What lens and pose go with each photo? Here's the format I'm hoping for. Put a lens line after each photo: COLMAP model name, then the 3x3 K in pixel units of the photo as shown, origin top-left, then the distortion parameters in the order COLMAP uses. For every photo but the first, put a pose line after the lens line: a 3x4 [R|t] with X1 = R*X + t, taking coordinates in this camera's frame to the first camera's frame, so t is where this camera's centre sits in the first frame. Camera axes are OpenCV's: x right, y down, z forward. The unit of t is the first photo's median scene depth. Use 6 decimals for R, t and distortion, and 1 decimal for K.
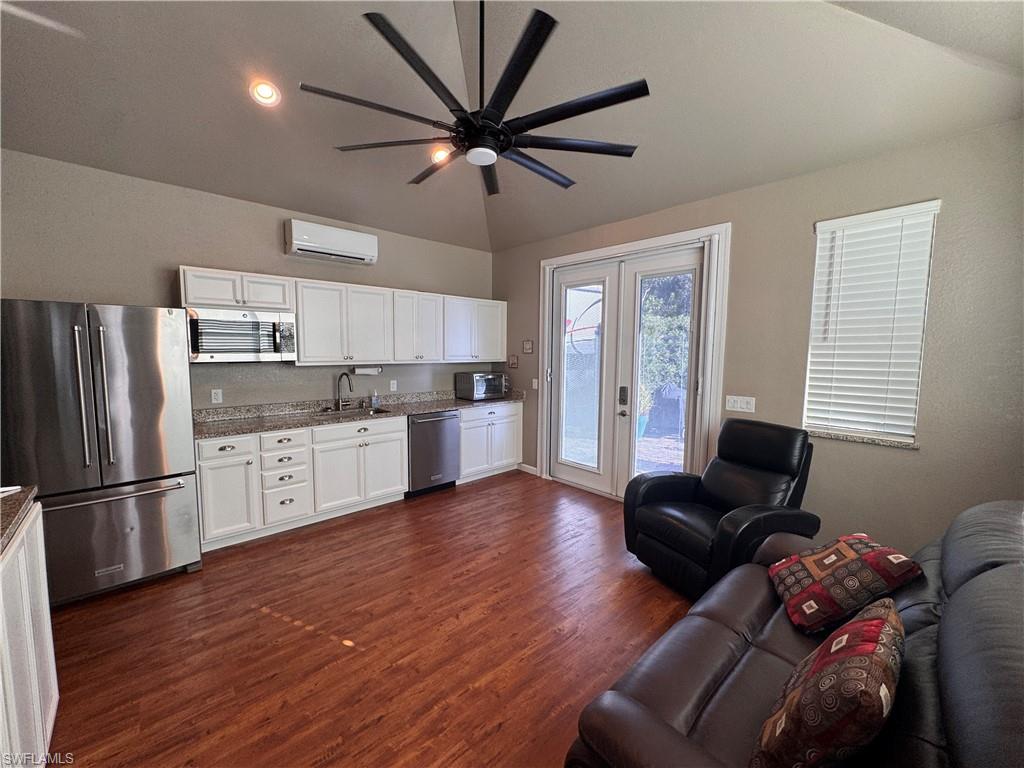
lens RADIAL K [[408.9, 0, 509.4], [0, 408.9, 384.4], [0, 0, 1]] dist [-0.002064, 0.000034]
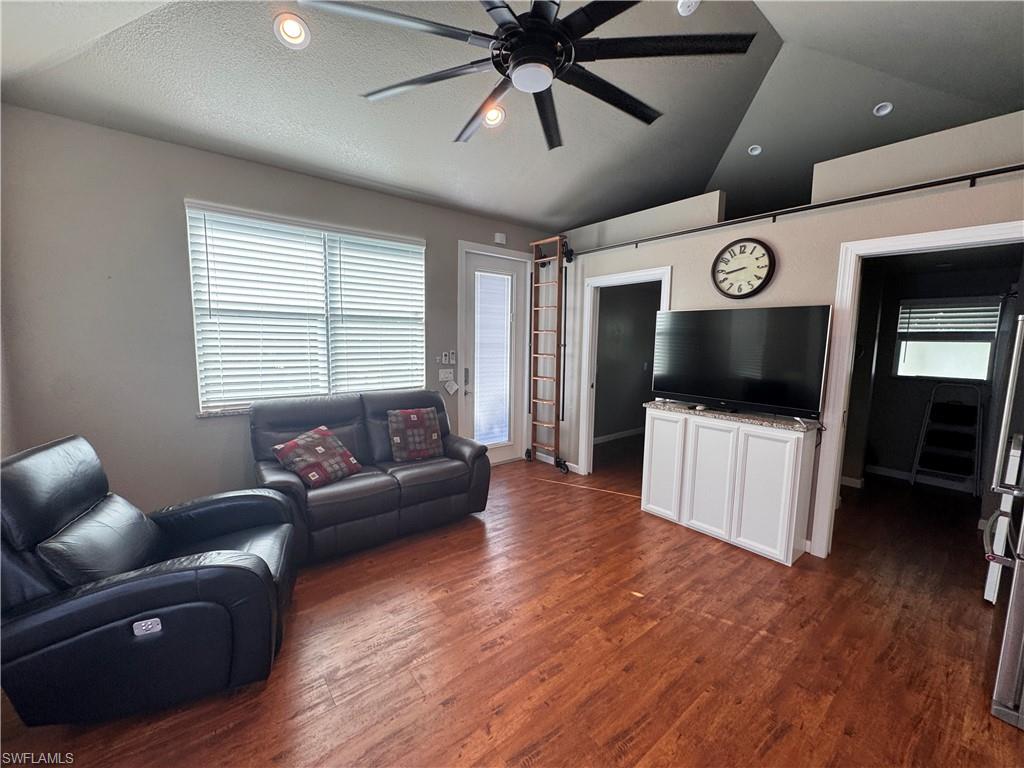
lens RADIAL K [[408.9, 0, 509.4], [0, 408.9, 384.4], [0, 0, 1]] dist [-0.002064, 0.000034]
pose [[-0.997246, -0.032237, 0.066799, -0.058589], [-0.018231, 0.979517, 0.200533, -0.094008], [-0.071895, 0.198763, -0.977407, 1.160177]]
